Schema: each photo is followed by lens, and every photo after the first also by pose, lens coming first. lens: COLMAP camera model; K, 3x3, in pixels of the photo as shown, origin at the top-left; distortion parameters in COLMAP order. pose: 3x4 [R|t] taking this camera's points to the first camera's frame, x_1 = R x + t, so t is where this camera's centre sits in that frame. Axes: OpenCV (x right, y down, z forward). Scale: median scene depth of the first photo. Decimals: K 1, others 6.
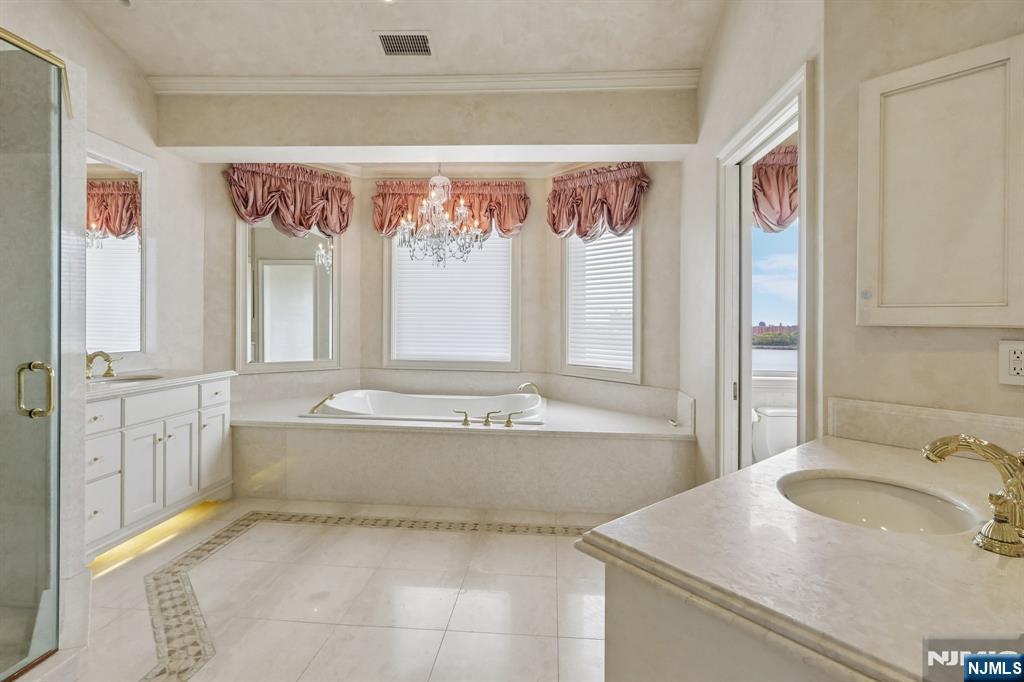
lens RADIAL K [[459.1, 0, 530.6], [0, 459.1, 326.1], [0, 0, 1]] dist [0.001038, 0.002135]
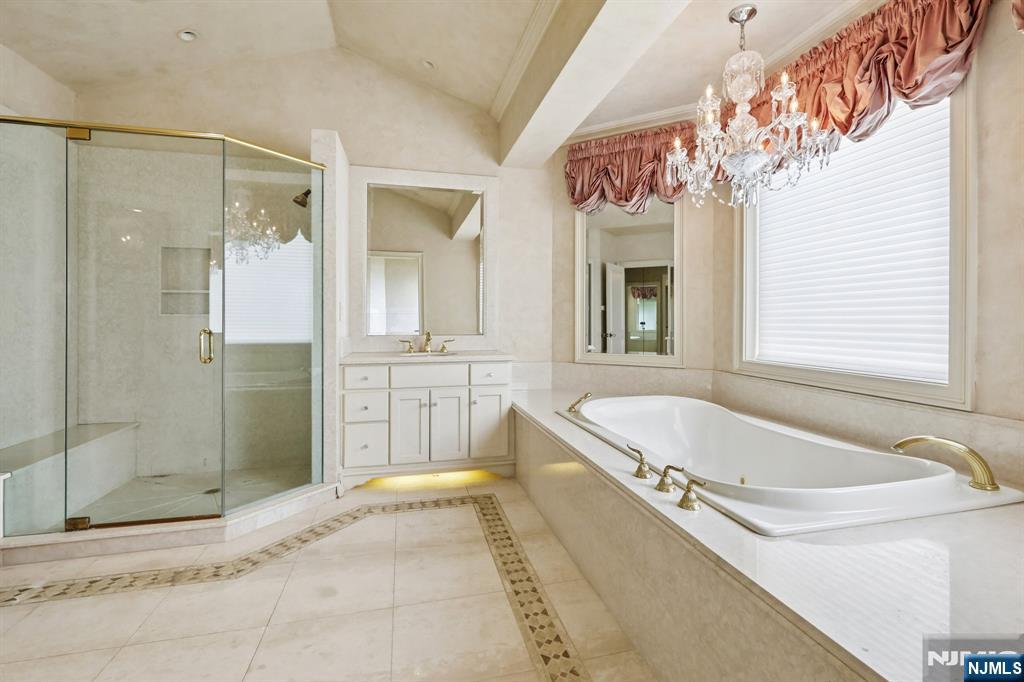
lens RADIAL K [[459.1, 0, 523.0], [0, 459.1, 325.0], [0, 0, 1]] dist [0.001038, 0.002135]
pose [[0.309406, -0.005365, -0.950915, 0.363081], [0.000270, 0.999985, -0.005554, 0.034126], [0.950930, 0.001461, 0.309403, 0.715930]]
